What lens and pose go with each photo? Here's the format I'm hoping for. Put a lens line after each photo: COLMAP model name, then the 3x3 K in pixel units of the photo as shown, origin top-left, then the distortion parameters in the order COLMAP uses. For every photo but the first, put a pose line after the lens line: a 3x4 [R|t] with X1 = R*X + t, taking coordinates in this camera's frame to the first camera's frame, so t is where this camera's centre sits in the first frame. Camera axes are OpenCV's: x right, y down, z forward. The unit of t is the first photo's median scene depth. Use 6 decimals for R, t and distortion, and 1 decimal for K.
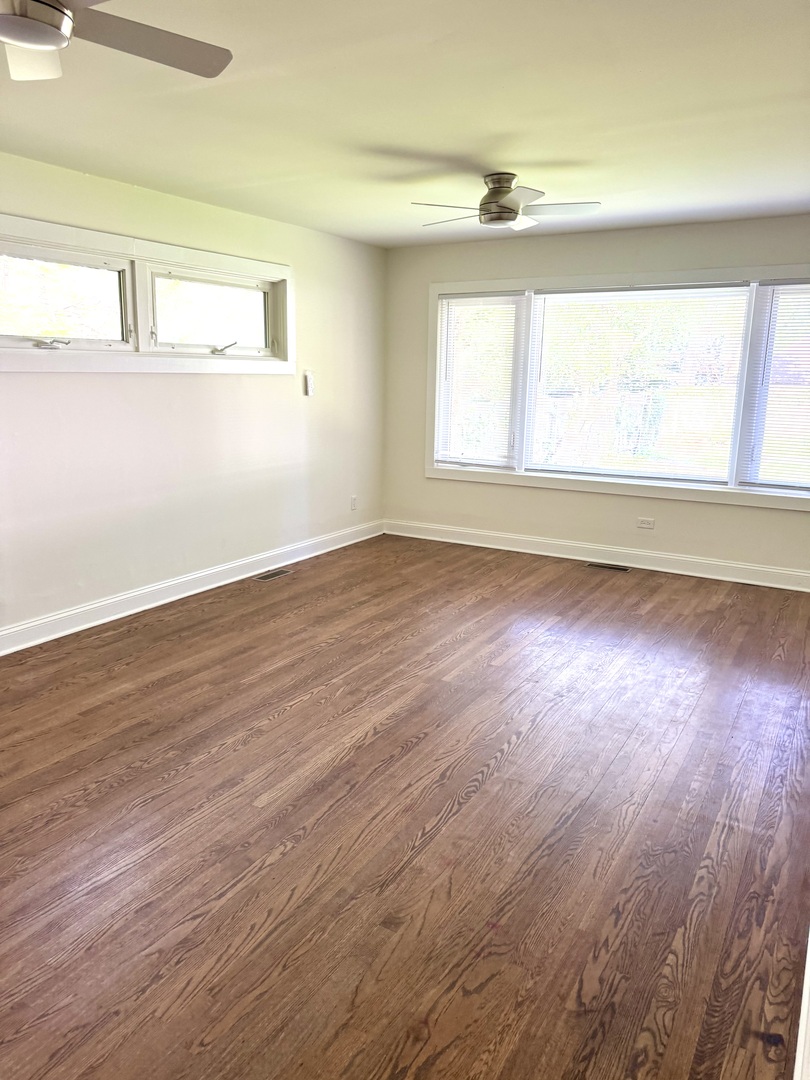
lens RADIAL K [[761.6, 0, 406.9], [0, 761.6, 535.2], [0, 0, 1]] dist [0.059391, -0.053253]
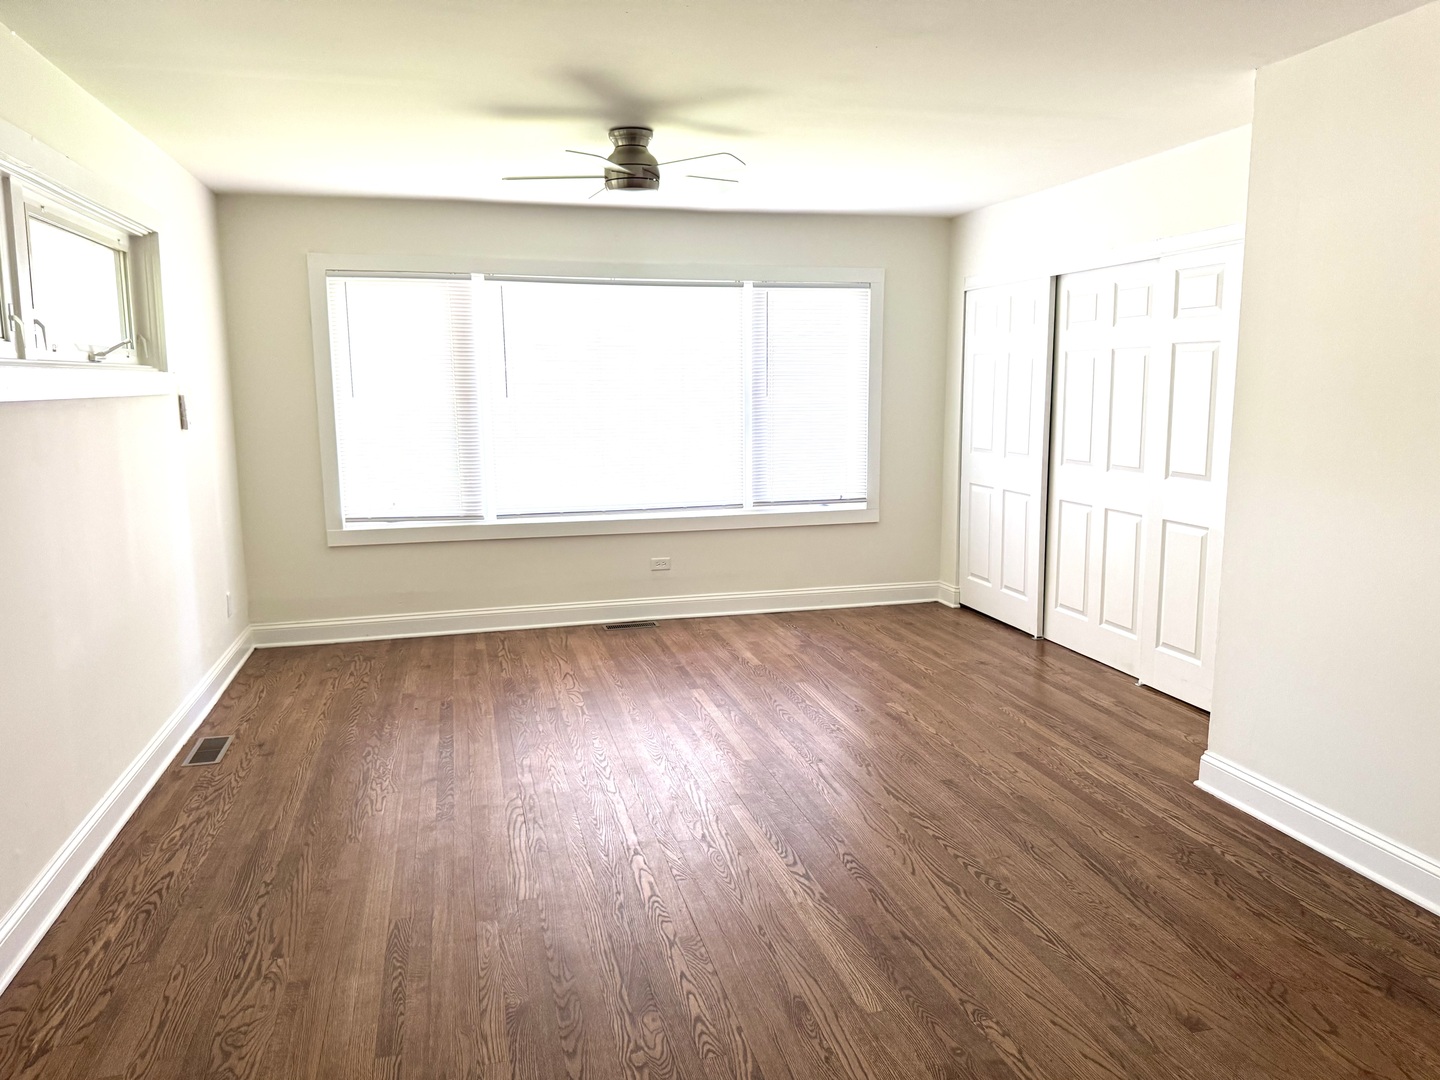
lens RADIAL K [[1015.5, 0, 722.5], [0, 1015.5, 533.0], [0, 0, 1]] dist [0.059391, -0.053253]
pose [[0.704098, -0.124936, 0.699026, -0.459203], [0.167826, 0.985791, 0.007146, -0.051162], [-0.689986, 0.112284, 0.715061, 0.202618]]
